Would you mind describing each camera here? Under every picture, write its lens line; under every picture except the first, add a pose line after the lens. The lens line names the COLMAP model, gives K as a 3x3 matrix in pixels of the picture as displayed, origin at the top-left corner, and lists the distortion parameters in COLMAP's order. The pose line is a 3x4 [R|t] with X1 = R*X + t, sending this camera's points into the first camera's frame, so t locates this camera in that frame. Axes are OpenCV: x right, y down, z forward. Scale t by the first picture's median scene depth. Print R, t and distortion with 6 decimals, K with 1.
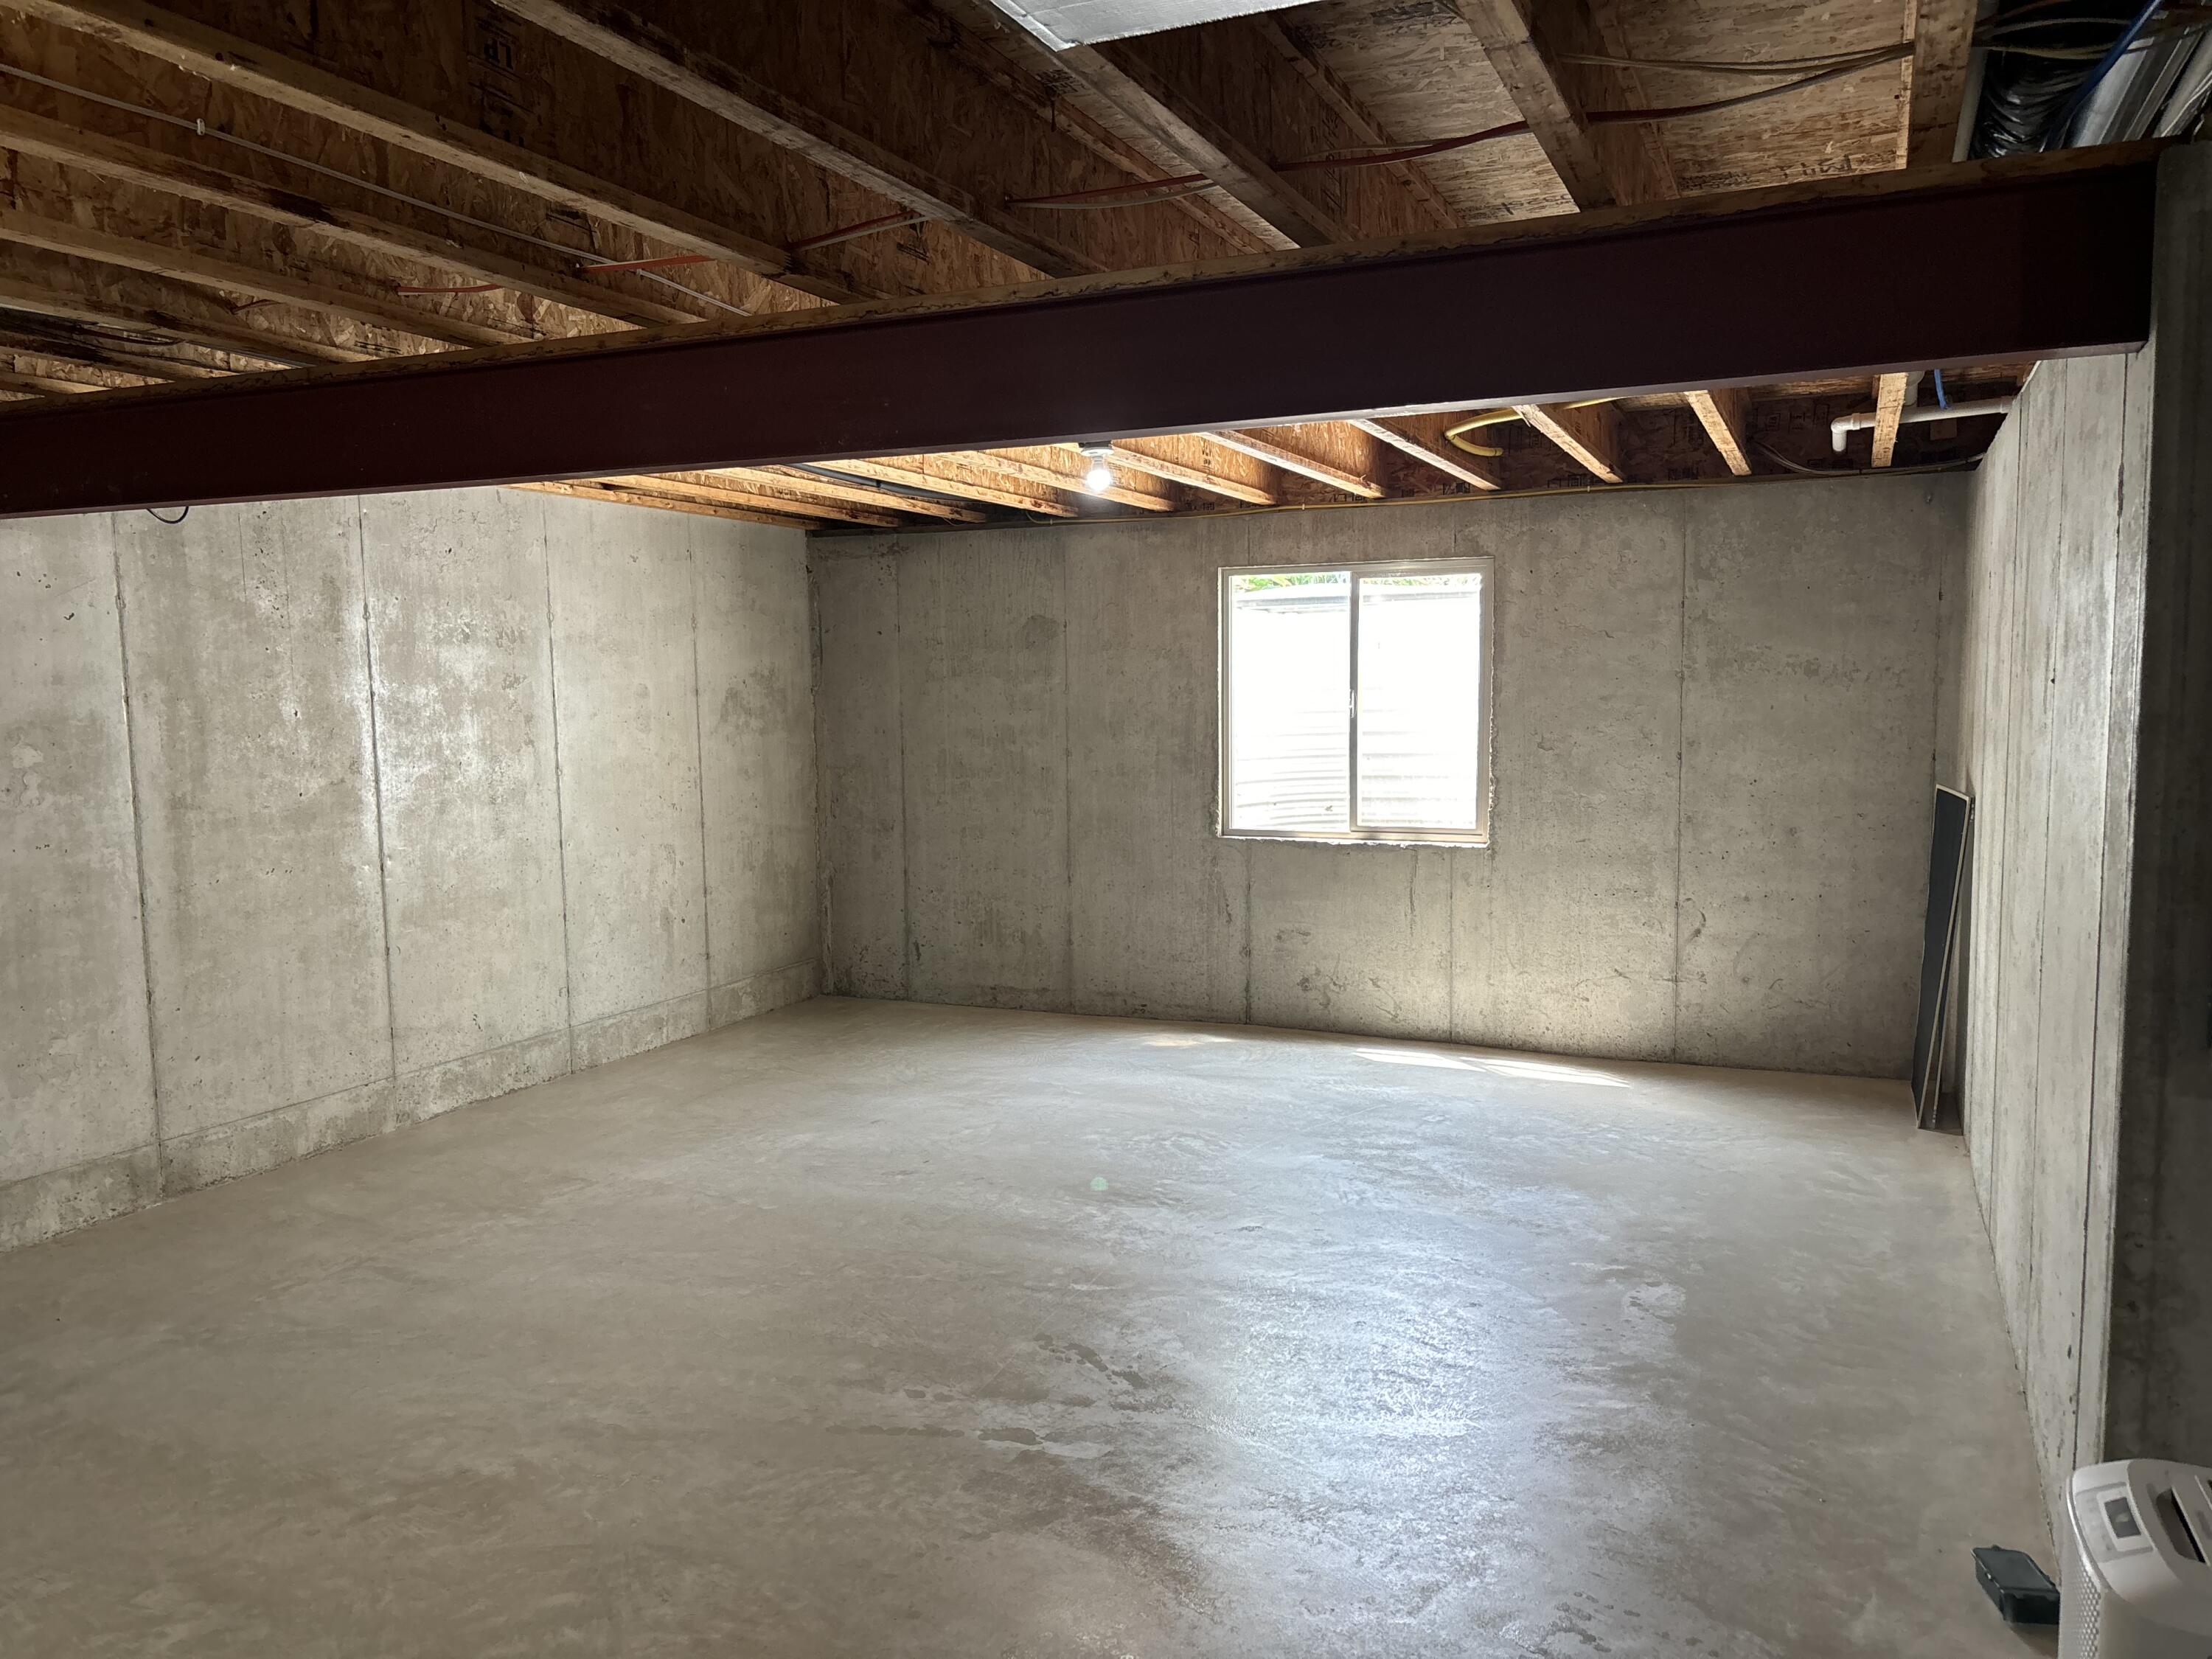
lens RADIAL K [[1670.2, 0, 1147.0], [0, 1670.2, 829.6], [0, 0, 1]] dist [0.056545, -0.062050]
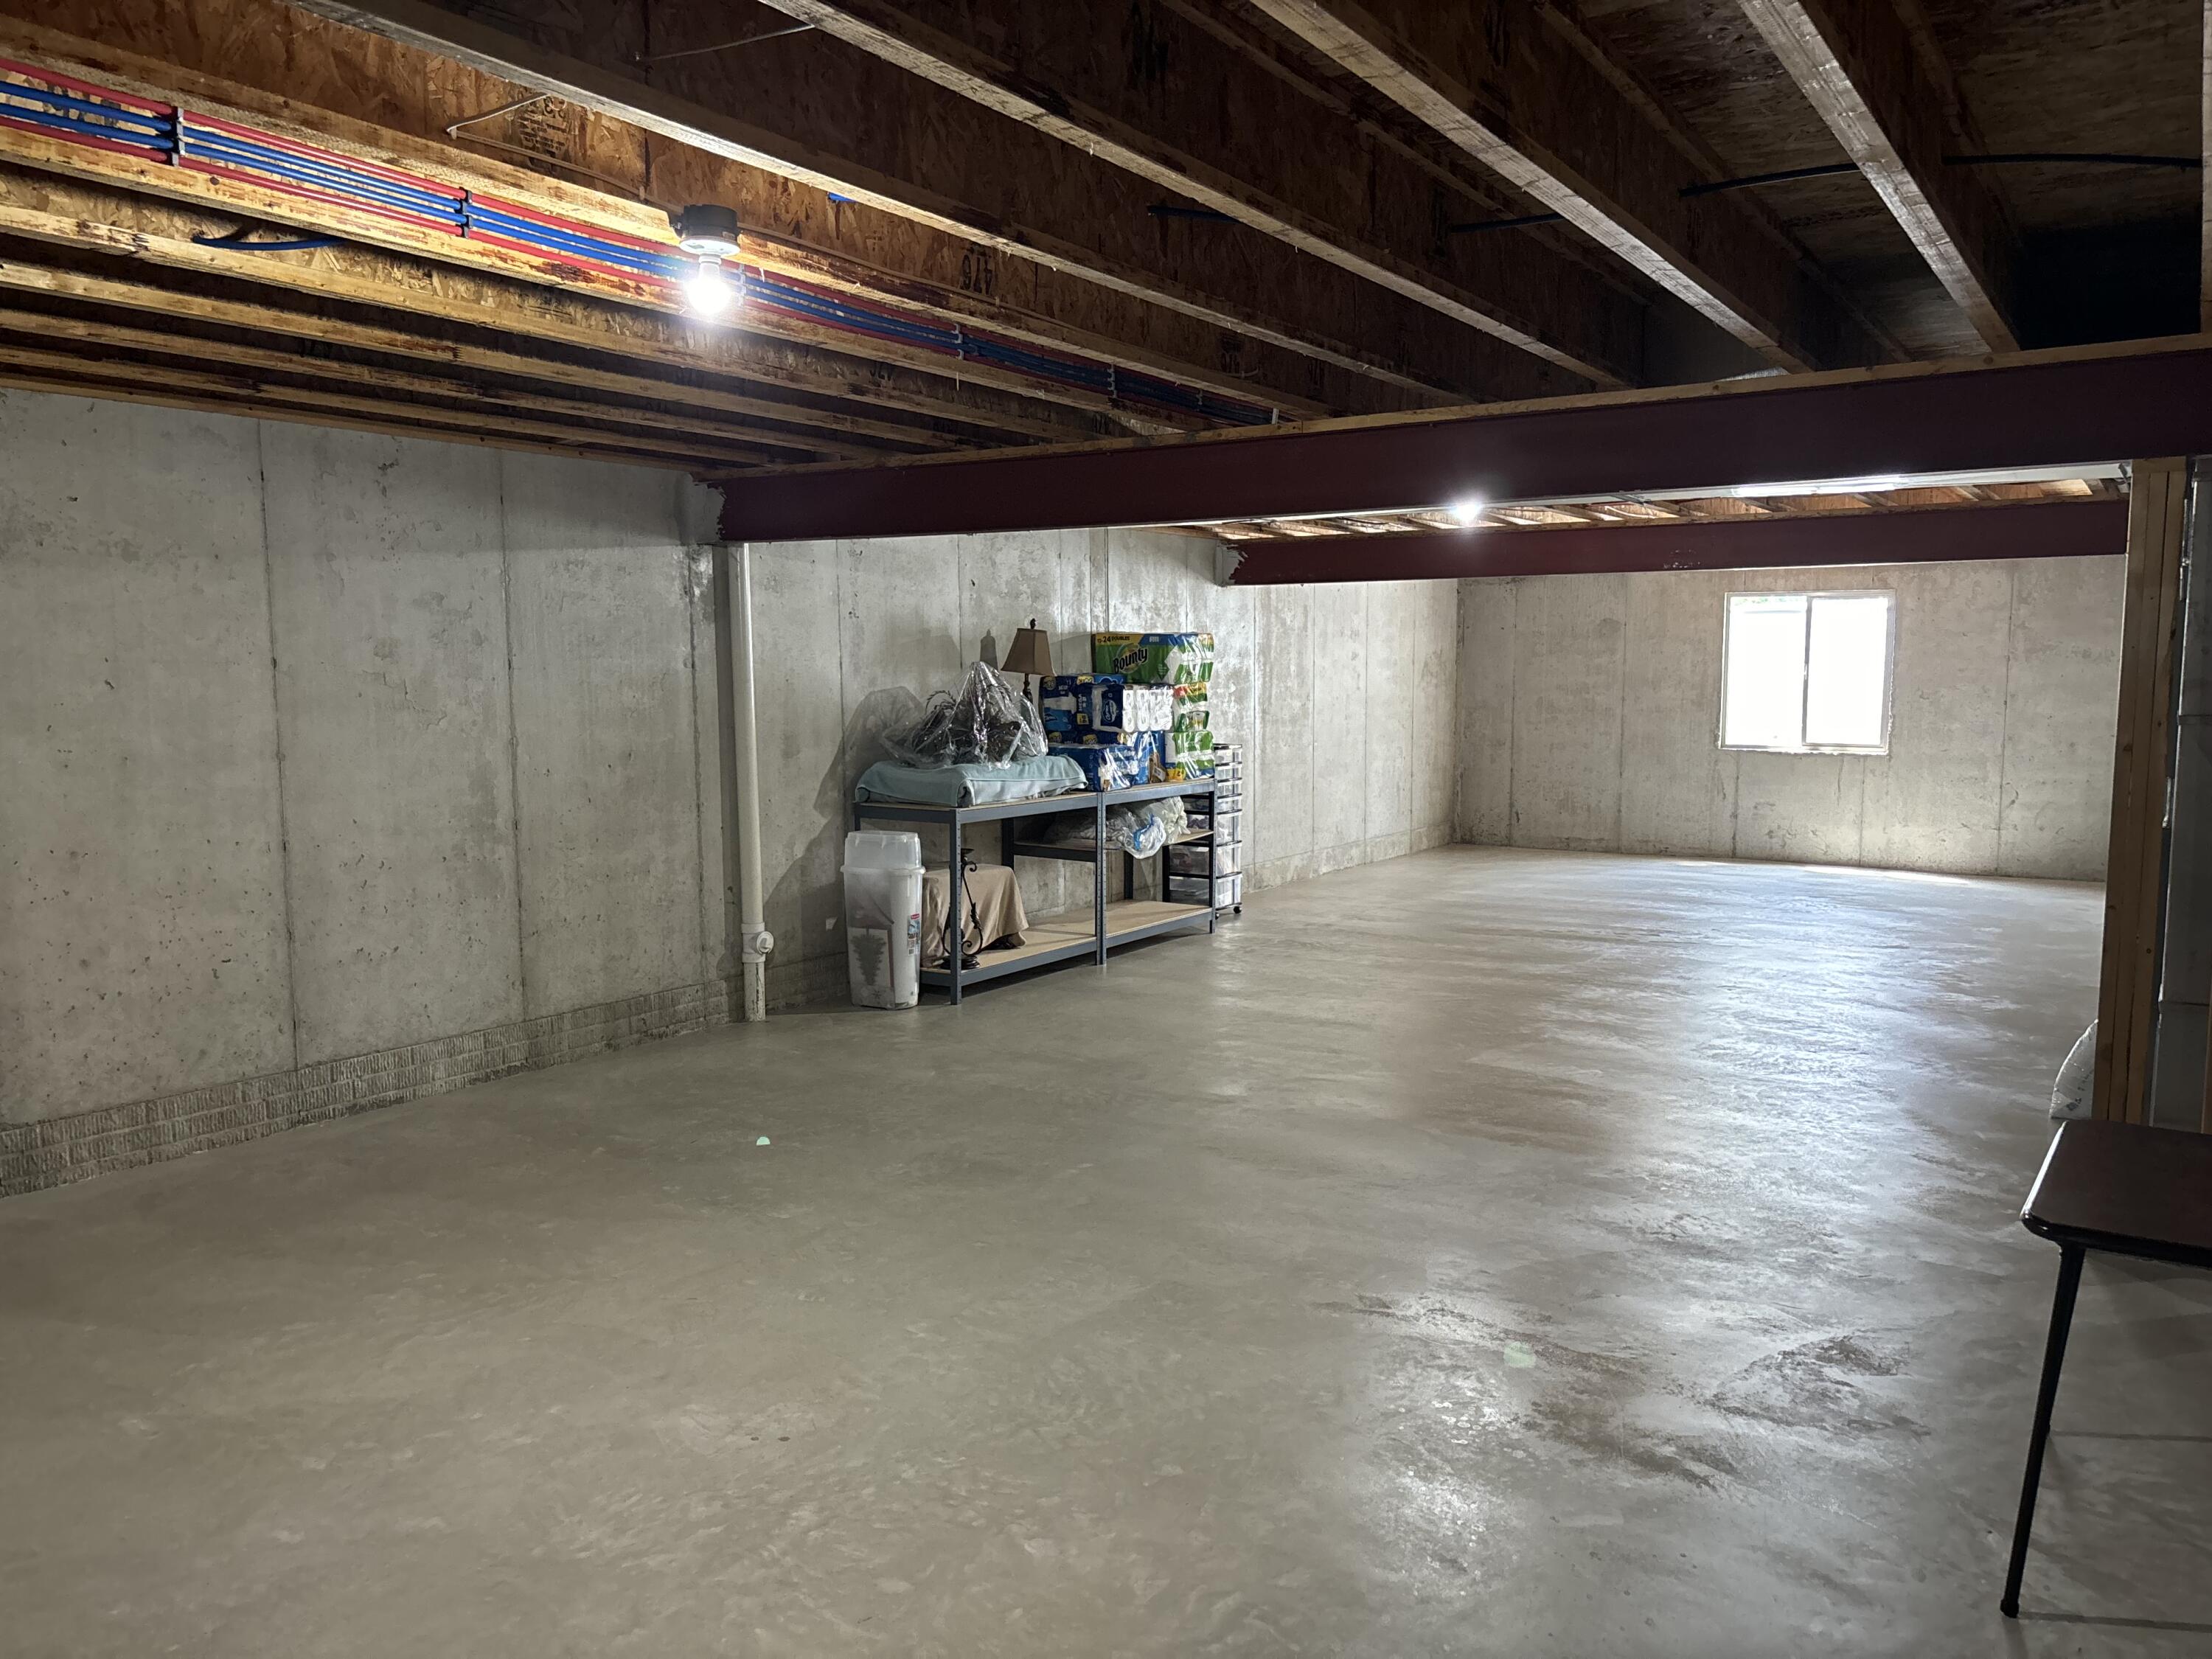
lens RADIAL K [[1670.2, 0, 1174.0], [0, 1670.2, 818.6], [0, 0, 1]] dist [0.056545, -0.062050]
pose [[0.988060, 0.025766, -0.151903, -0.248185], [-0.024800, 0.999658, 0.008251, 0.076541], [0.152064, -0.004386, 0.988361, -0.802689]]
